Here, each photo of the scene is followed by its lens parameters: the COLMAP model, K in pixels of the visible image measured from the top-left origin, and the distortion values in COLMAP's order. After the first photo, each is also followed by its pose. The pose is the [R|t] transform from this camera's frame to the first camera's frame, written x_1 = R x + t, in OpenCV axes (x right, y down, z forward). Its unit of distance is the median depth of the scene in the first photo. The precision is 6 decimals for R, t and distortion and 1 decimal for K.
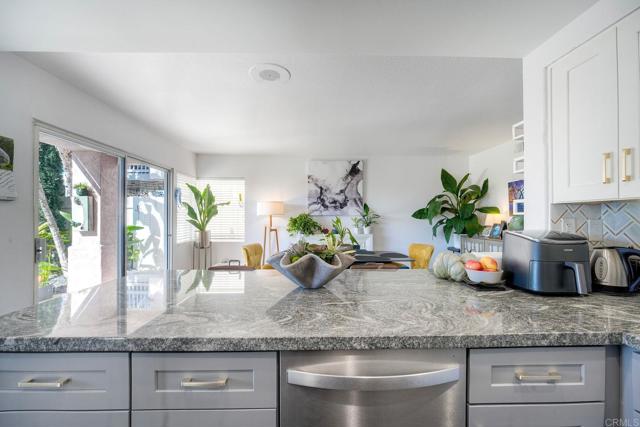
lens RADIAL K [[267.7, 0, 321.9], [0, 267.7, 214.5], [0, 0, 1]] dist [-0.002937, -0.001538]
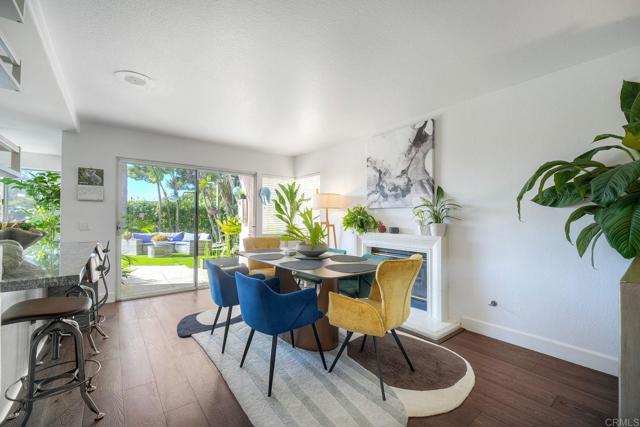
lens RADIAL K [[267.7, 0, 316.8], [0, 267.7, 212.5], [0, 0, 1]] dist [-0.002937, -0.001538]
pose [[0.583896, -0.014714, -0.811695, 0.501680], [0.005911, 0.999886, -0.013874, 0.025455], [0.811807, 0.003302, 0.583917, 0.417537]]
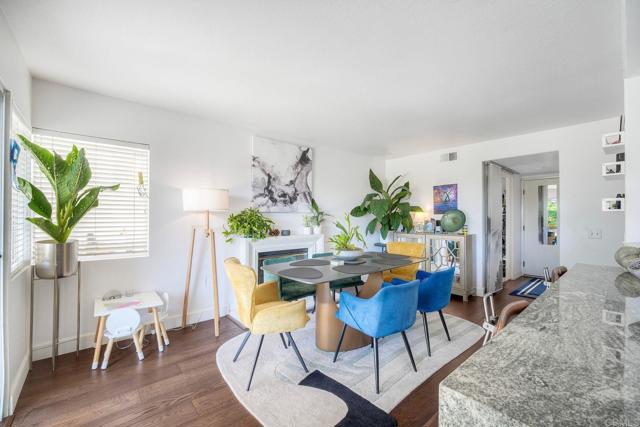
lens RADIAL K [[267.7, 0, 319.3], [0, 267.7, 214.5], [0, 0, 1]] dist [-0.002937, -0.001538]
pose [[0.774641, 0.005530, 0.632377, -0.370681], [-0.008906, 0.999958, 0.002165, 0.007562], [-0.632338, -0.007308, 0.774658, 0.323249]]
